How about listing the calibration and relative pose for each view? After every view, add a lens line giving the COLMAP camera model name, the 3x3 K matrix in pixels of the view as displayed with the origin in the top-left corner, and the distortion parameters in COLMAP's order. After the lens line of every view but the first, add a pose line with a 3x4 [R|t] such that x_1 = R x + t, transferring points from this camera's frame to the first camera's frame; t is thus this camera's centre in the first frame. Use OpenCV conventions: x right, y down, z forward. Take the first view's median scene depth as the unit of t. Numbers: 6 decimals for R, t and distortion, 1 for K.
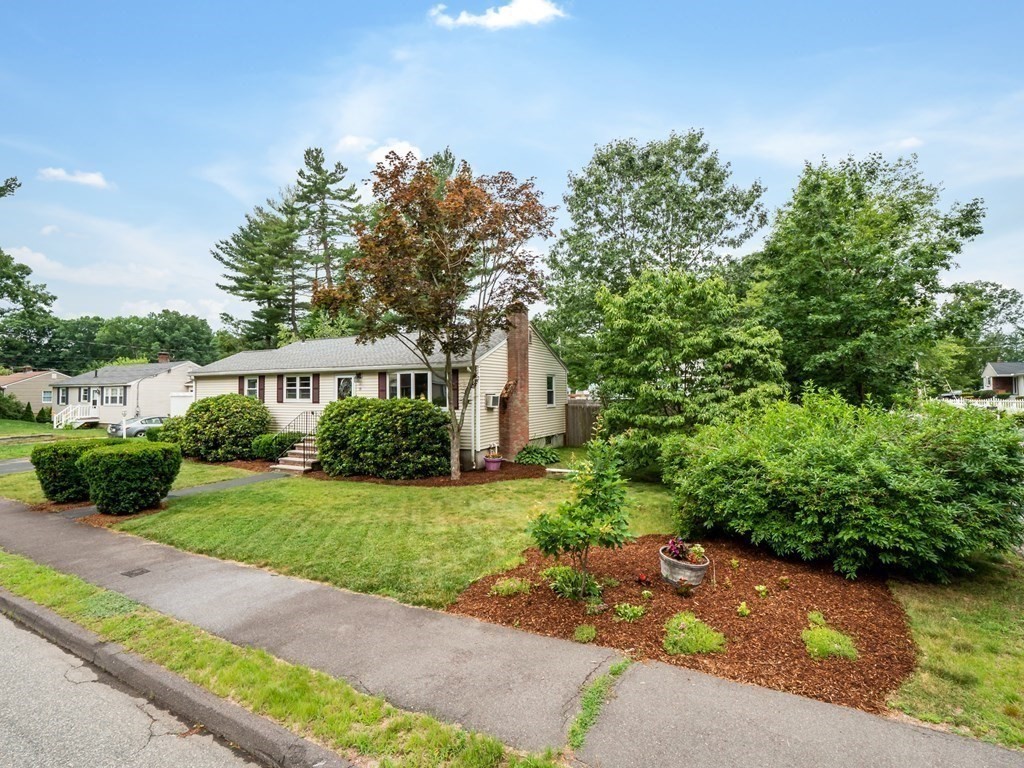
lens RADIAL K [[487.2, 0, 509.9], [0, 487.2, 353.0], [0, 0, 1]] dist [-0.012438, -0.000669]
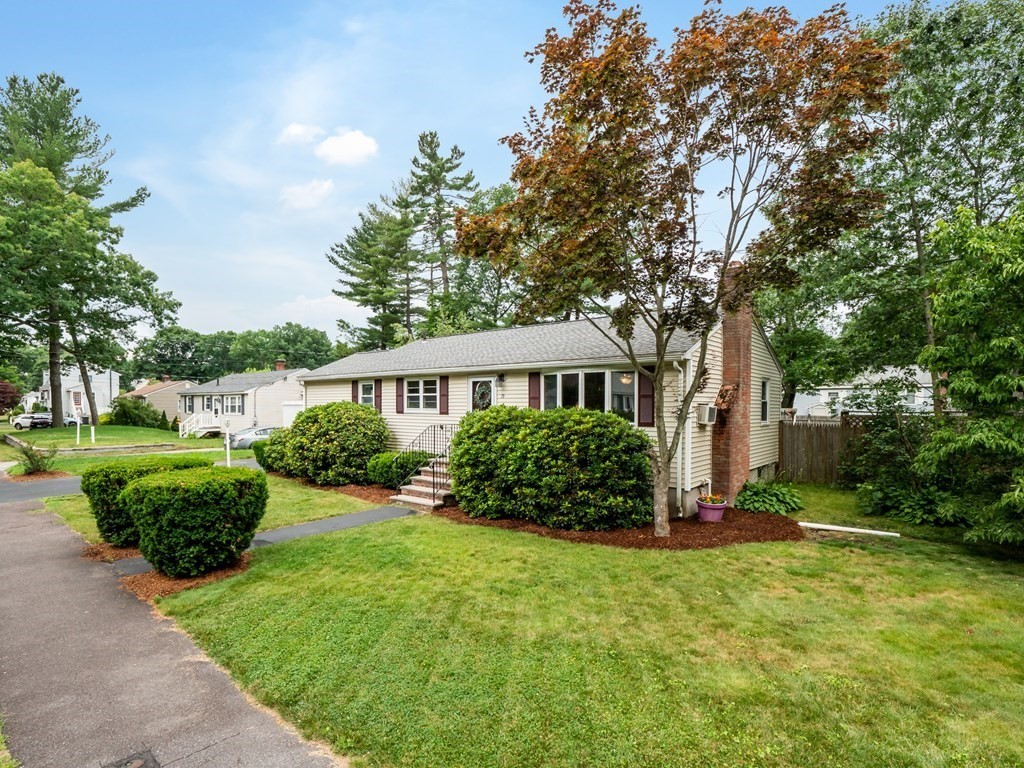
lens RADIAL K [[476.6, 0, 512.0], [0, 476.6, 384.0], [0, 0, 1]] dist [-0.001049, -0.000087]
pose [[0.980664, 0.002619, -0.195681, -0.141366], [0.003261, 0.999553, 0.029723, 0.031841], [0.195671, -0.029786, 0.980217, 0.273687]]
